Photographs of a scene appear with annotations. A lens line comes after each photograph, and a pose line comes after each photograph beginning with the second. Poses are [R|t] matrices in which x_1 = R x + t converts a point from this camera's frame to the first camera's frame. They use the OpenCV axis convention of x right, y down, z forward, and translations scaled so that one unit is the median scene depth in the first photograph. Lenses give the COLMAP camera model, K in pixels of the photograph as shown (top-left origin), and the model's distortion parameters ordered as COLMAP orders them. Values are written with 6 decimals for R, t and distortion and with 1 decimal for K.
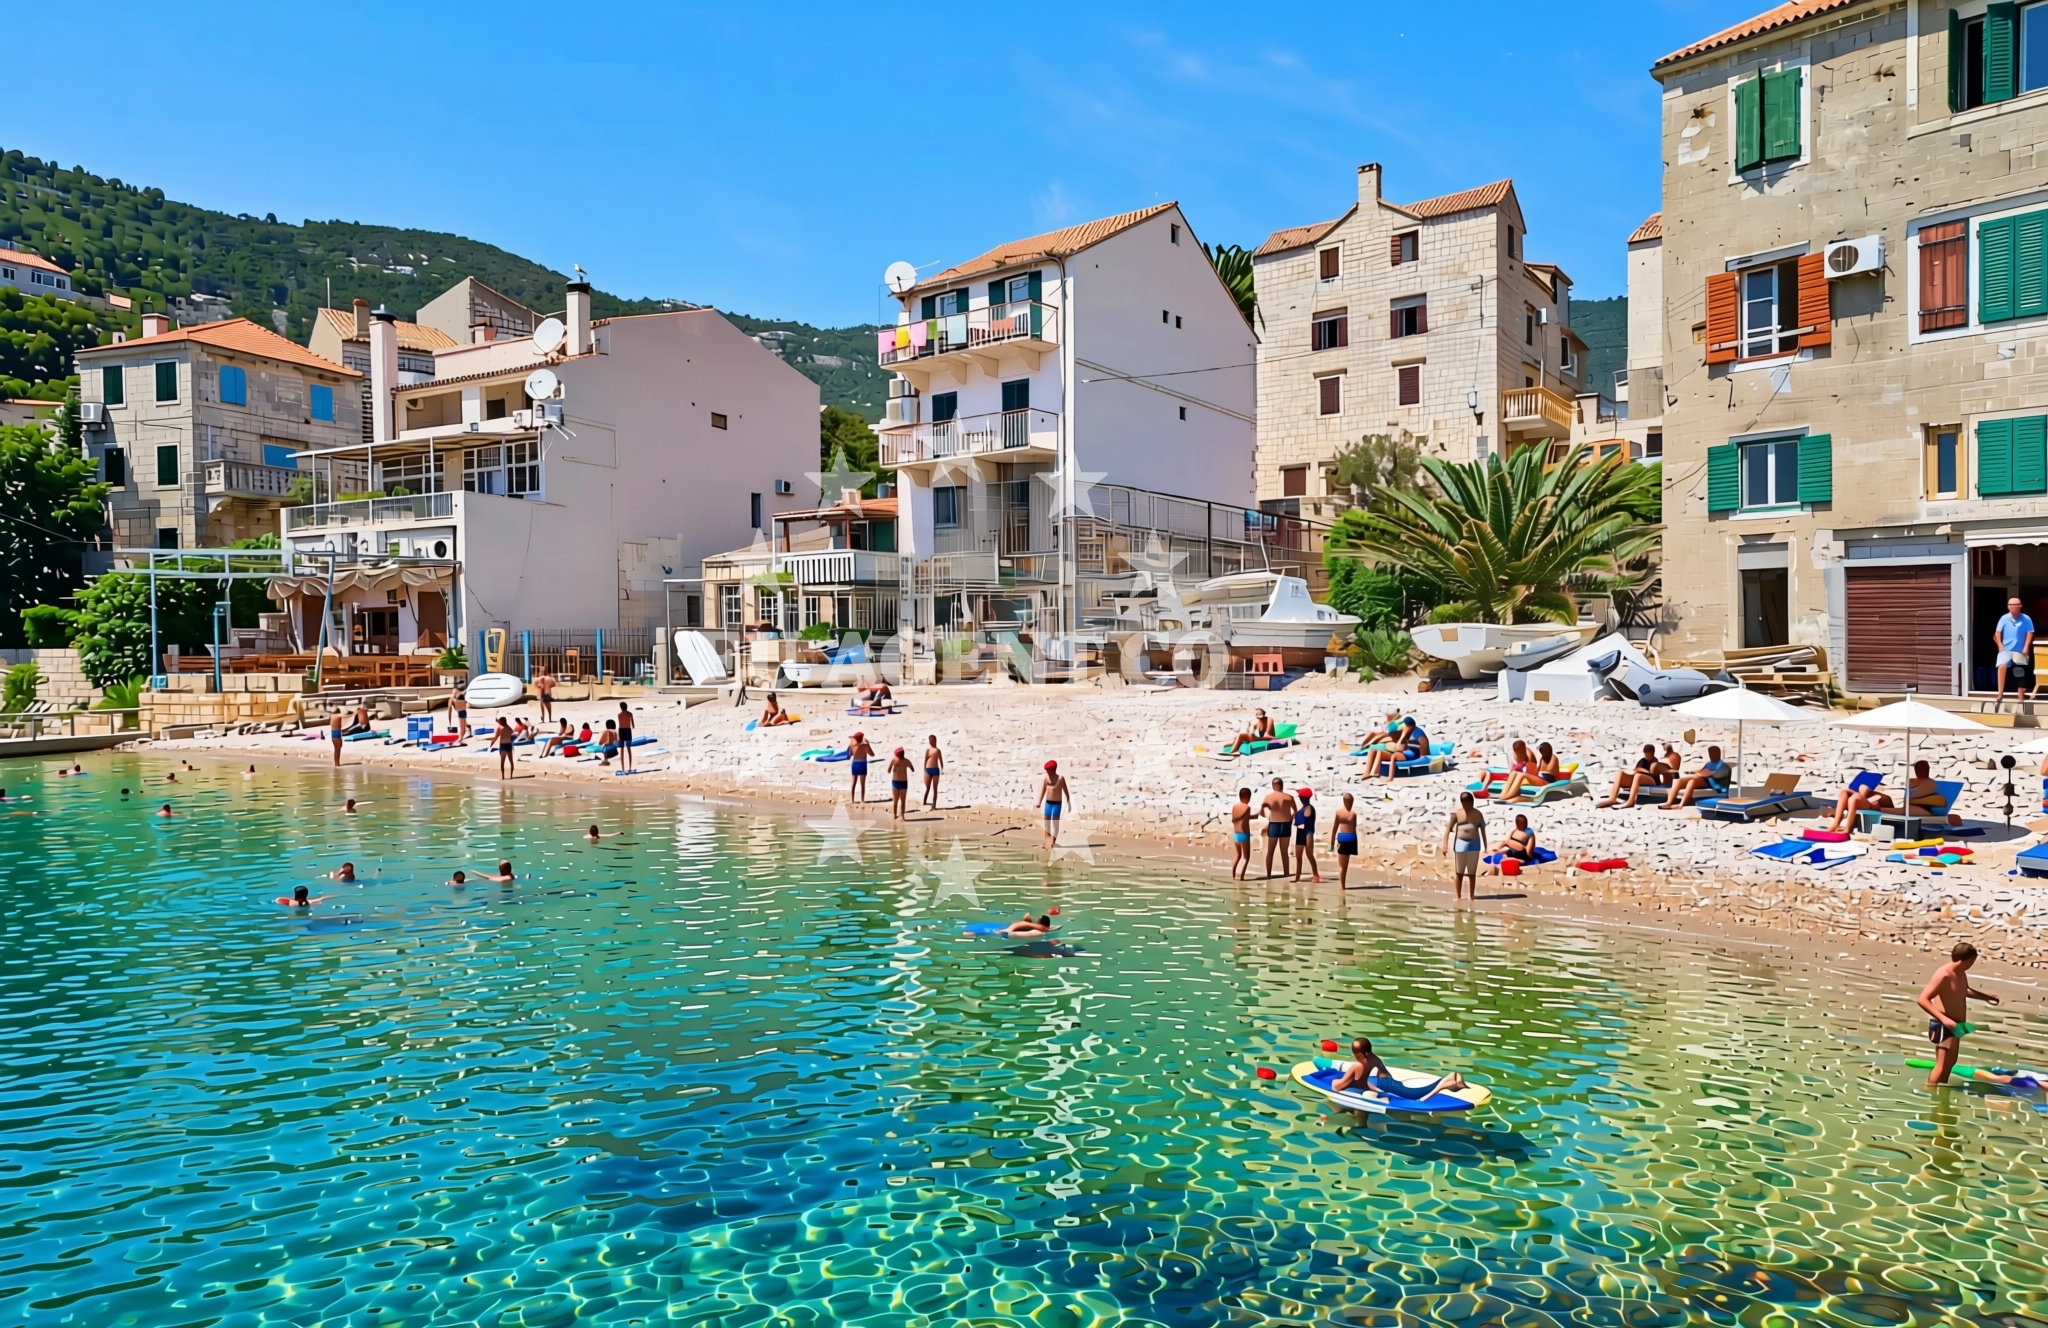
lens RADIAL K [[1159.7, 0, 1003.0], [0, 1159.7, 677.7], [0, 0, 1]] dist [-0.015737, 0.000974]
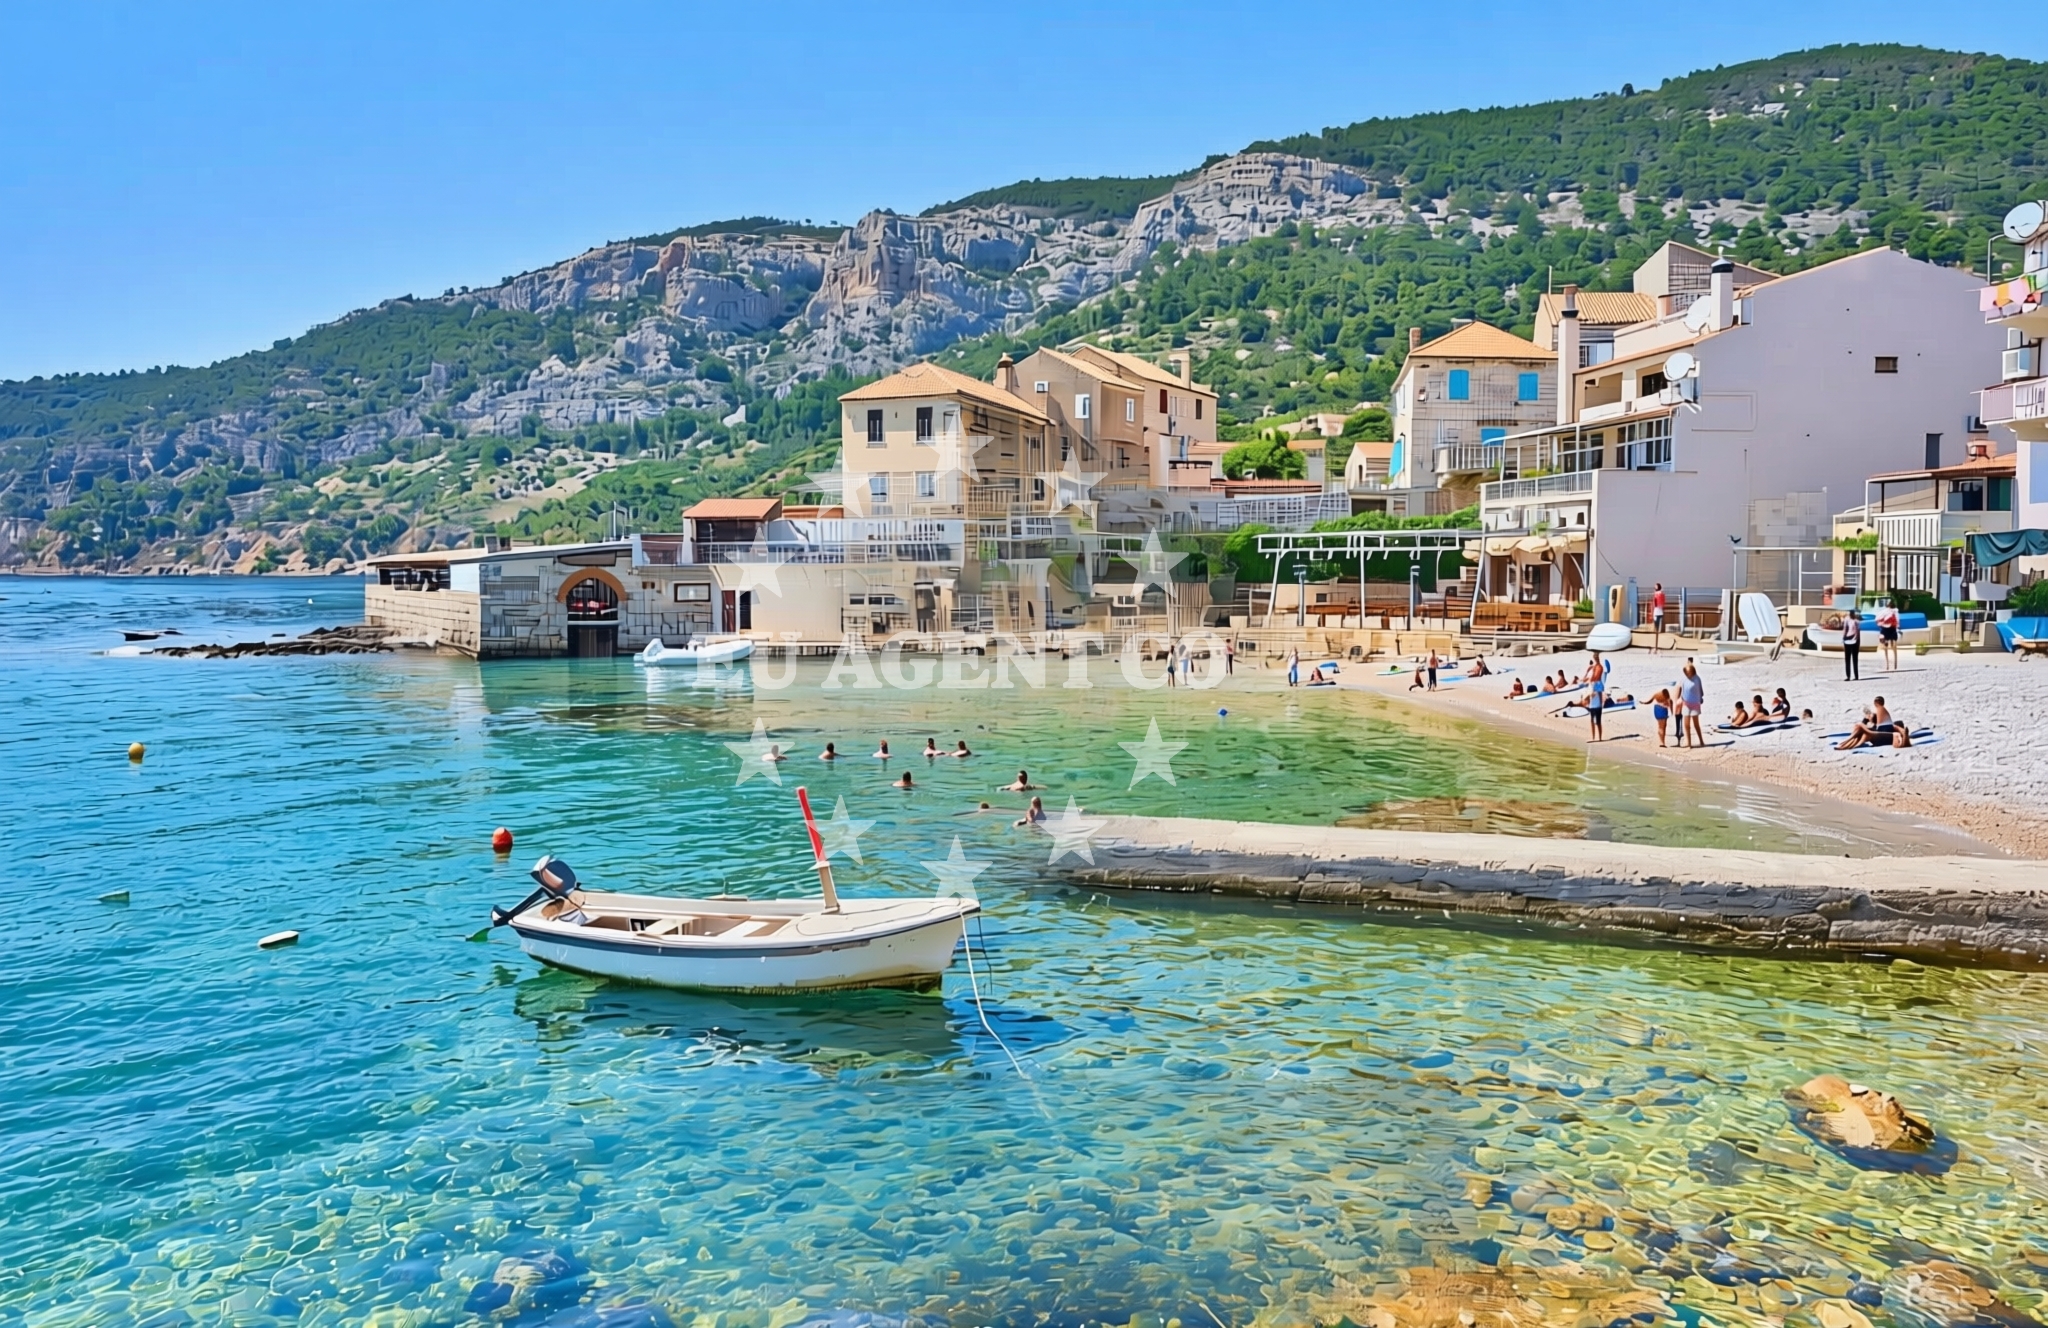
lens RADIAL K [[1433.2, 0, 1034.2], [0, 1433.2, 644.2], [0, 0, 1]] dist [0.029239, -0.010585]
pose [[0.573258, 0.051764, -0.817738, 0.413594], [-0.023908, 0.998634, 0.046455, -0.033918], [0.819026, -0.007080, 0.573713, -0.330240]]
